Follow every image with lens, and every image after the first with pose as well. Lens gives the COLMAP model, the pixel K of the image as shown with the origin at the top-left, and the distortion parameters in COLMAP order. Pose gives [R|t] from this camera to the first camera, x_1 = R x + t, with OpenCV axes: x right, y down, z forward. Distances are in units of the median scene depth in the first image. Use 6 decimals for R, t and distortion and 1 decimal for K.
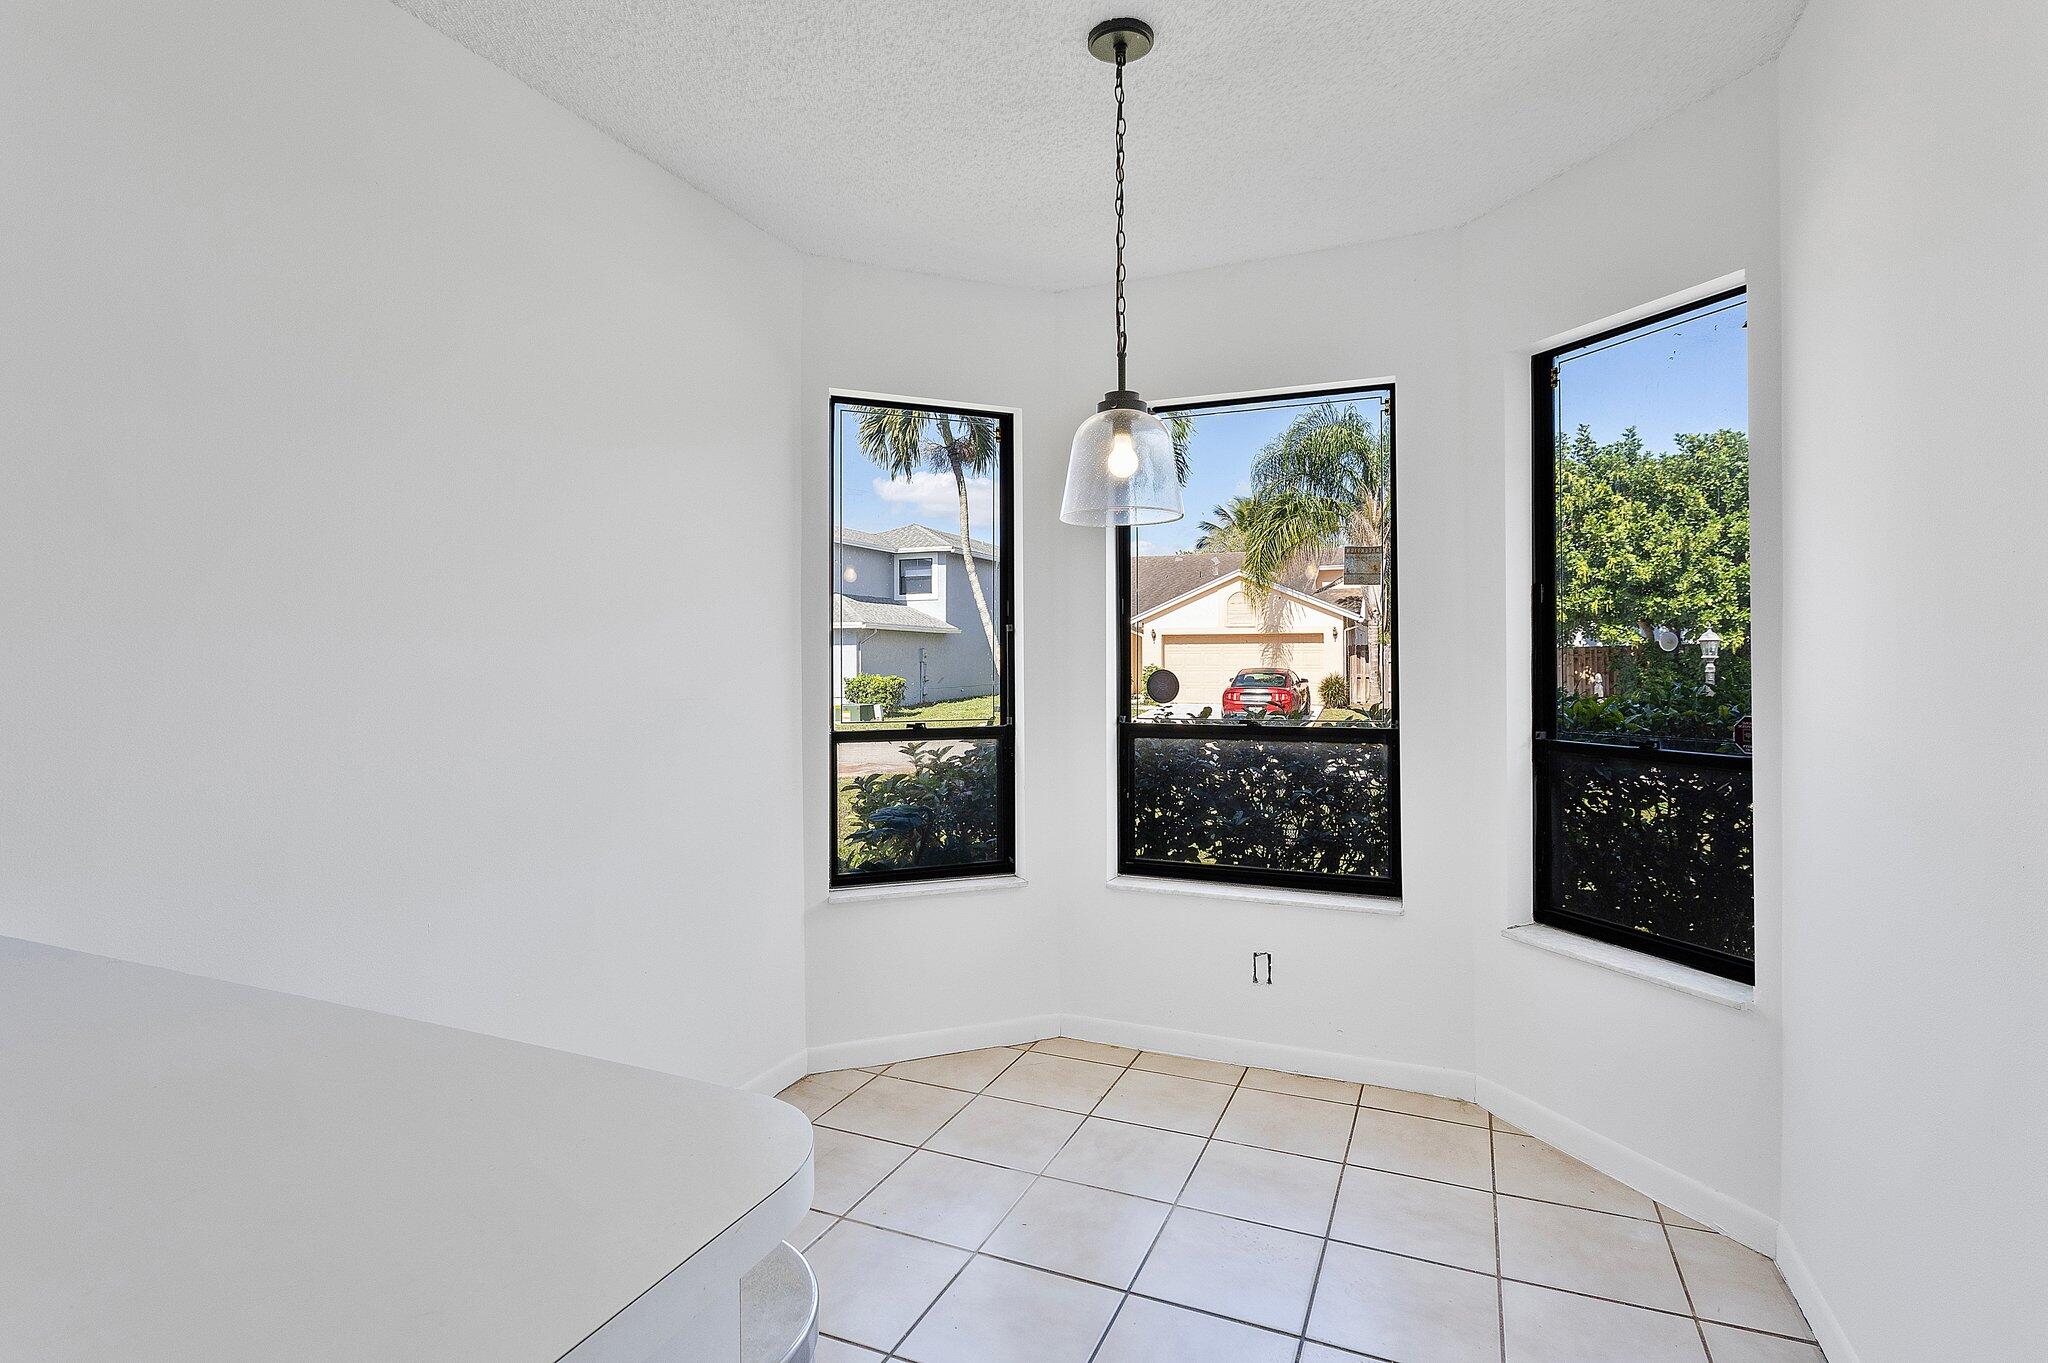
lens RADIAL K [[998.2, 0, 1030.5], [0, 998.2, 665.9], [0, 0, 1]] dist [0.004417, 0.000138]
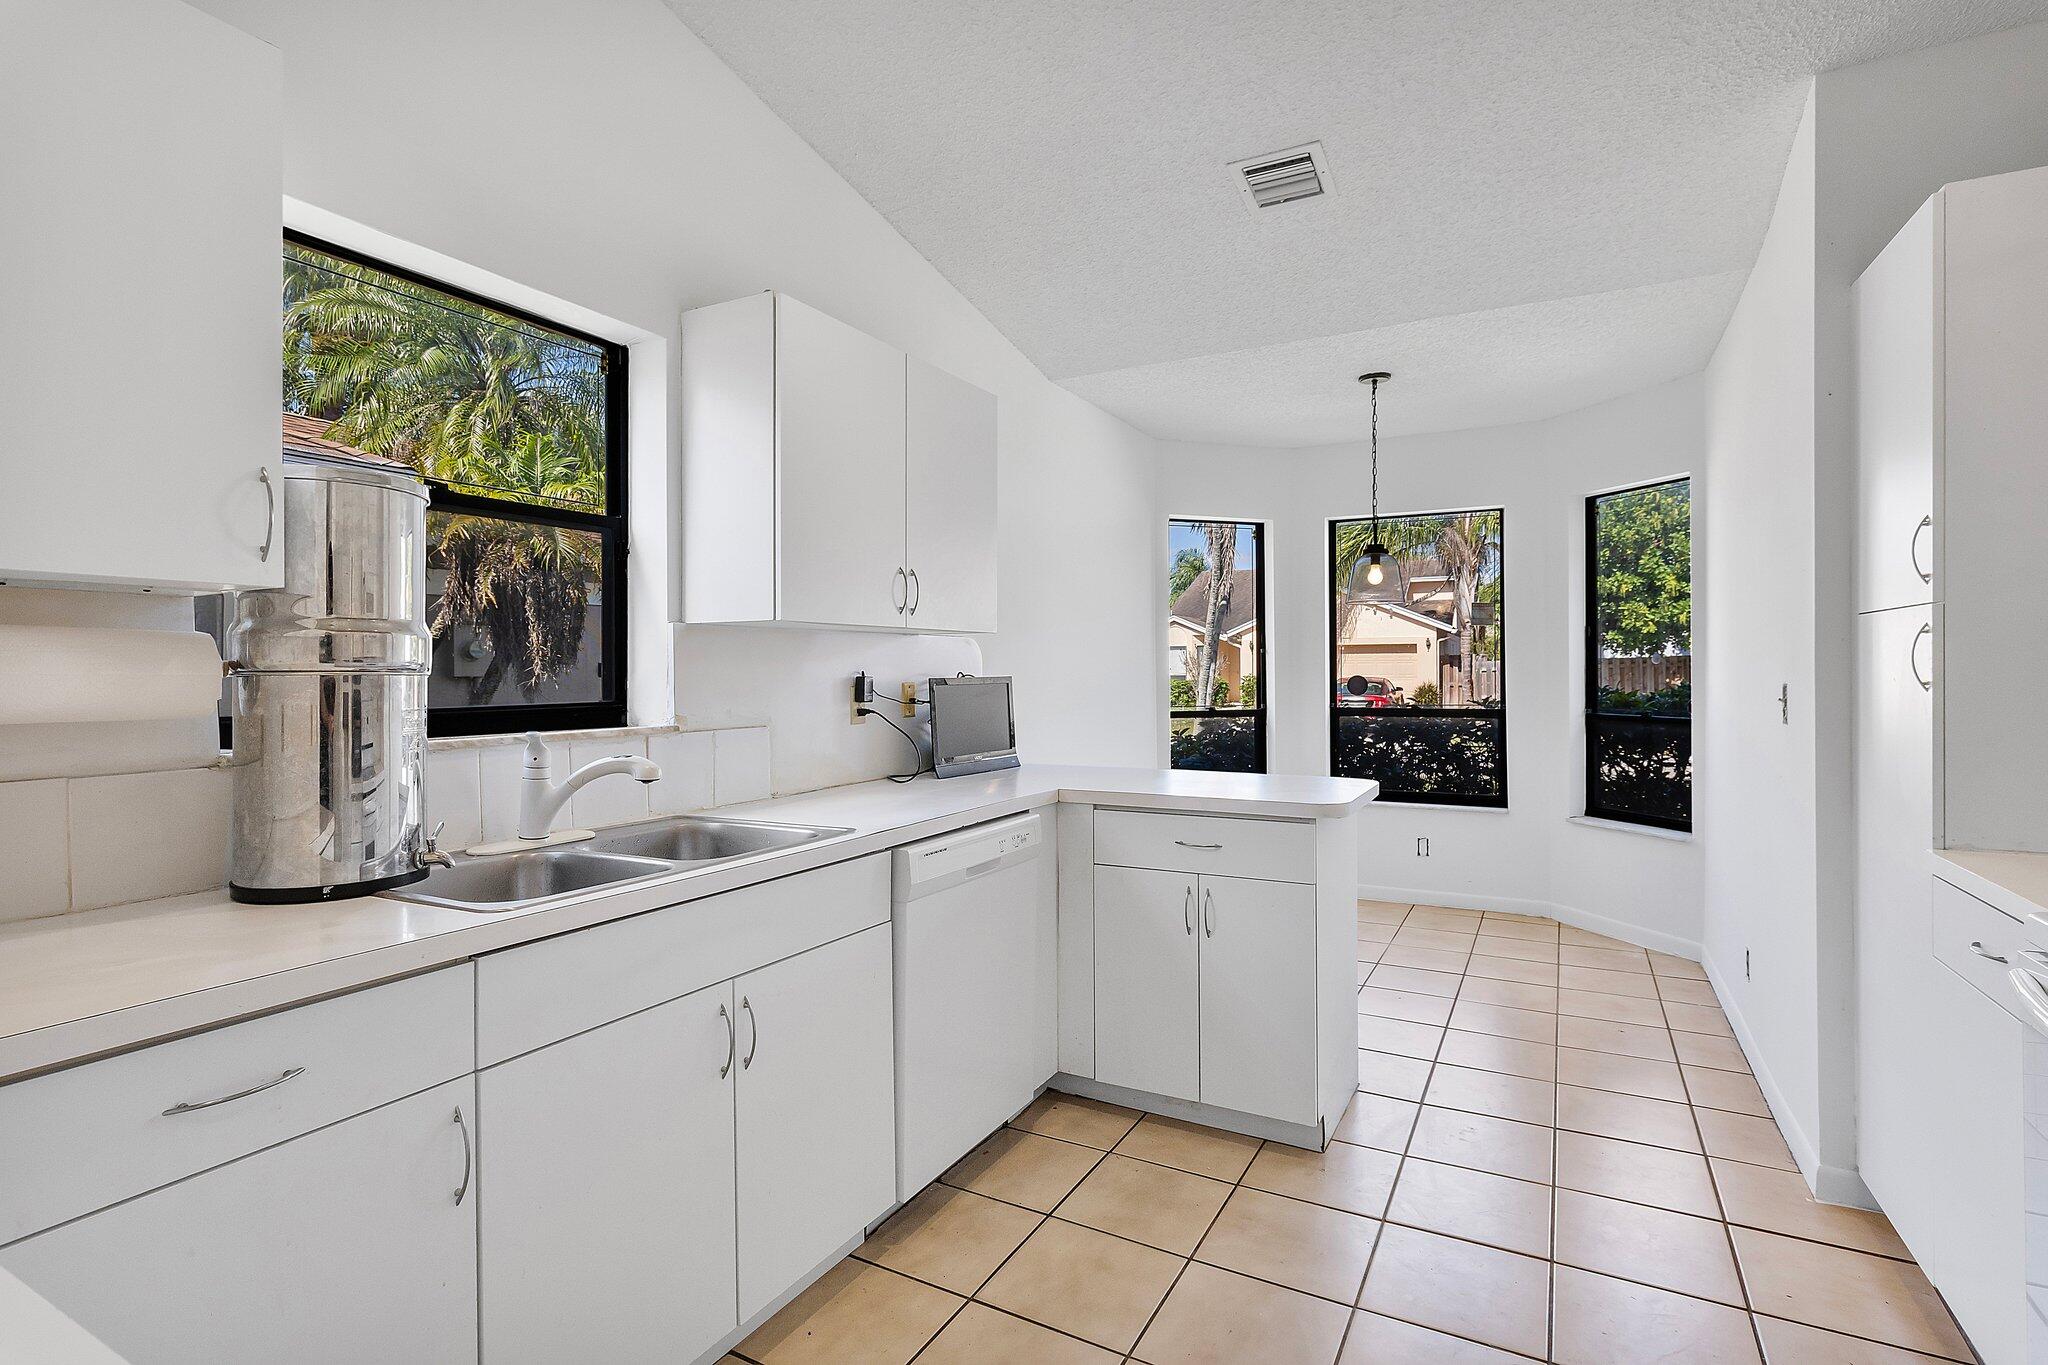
lens RADIAL K [[998.2, 0, 1019.8], [0, 998.2, 684.9], [0, 0, 1]] dist [0.004417, 0.000138]
pose [[0.996422, -0.001678, -0.084506, -0.285982], [0.002415, 0.999960, 0.008620, 0.004594], [0.084488, -0.008793, 0.996386, -0.703911]]
